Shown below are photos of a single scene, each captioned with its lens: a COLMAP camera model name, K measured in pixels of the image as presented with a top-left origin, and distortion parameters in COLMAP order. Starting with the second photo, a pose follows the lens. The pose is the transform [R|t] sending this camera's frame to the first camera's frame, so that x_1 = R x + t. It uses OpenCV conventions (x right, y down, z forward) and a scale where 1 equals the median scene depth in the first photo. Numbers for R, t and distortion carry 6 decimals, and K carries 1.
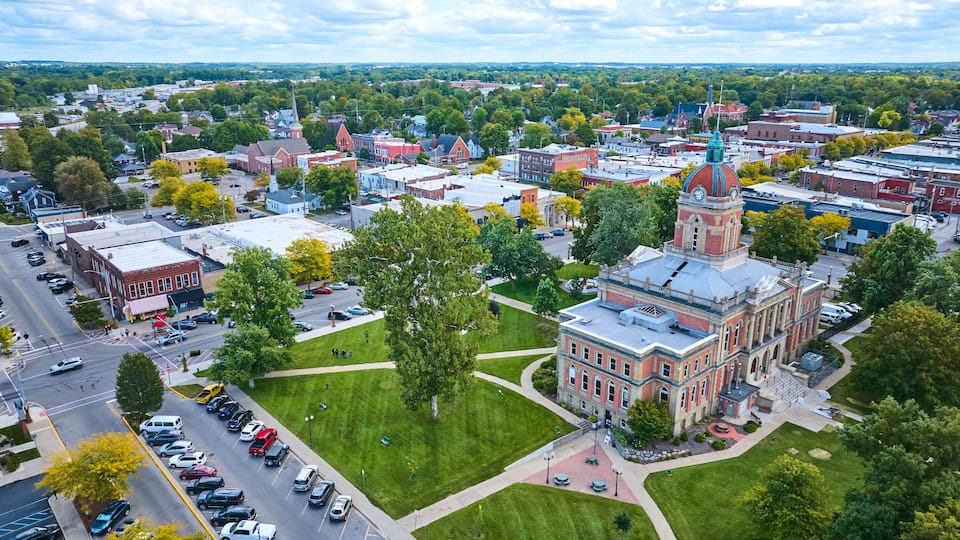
lens RADIAL K [[667.9, 0, 480.0], [0, 667.9, 270.0], [0, 0, 1]] dist [-0.037199, 0.044406]
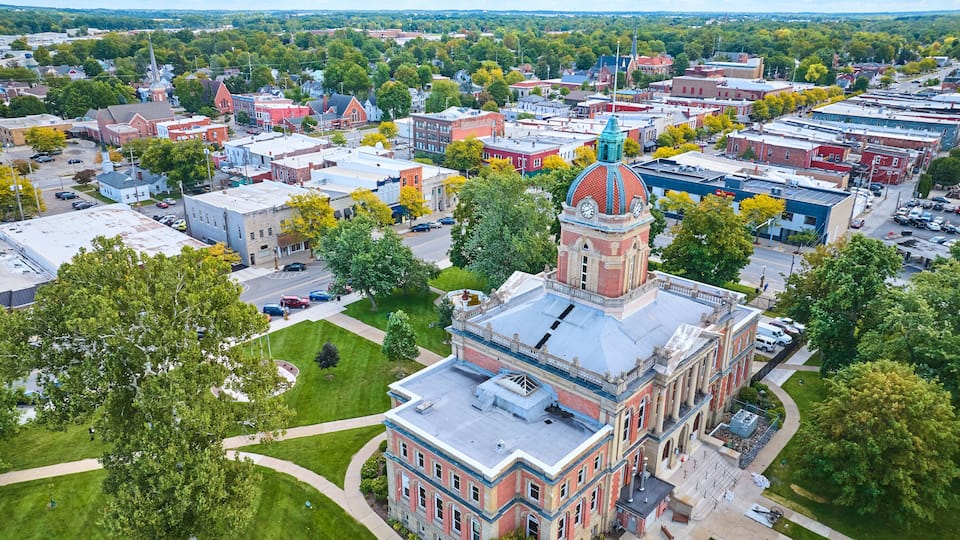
lens RADIAL K [[667.9, 0, 480.0], [0, 667.9, 270.0], [0, 0, 1]] dist [-0.037199, 0.044406]
pose [[0.995132, -0.031743, 0.093300, 0.078637], [0.025098, 0.997121, 0.071553, -0.053526], [-0.095303, -0.068863, 0.993064, 0.167055]]
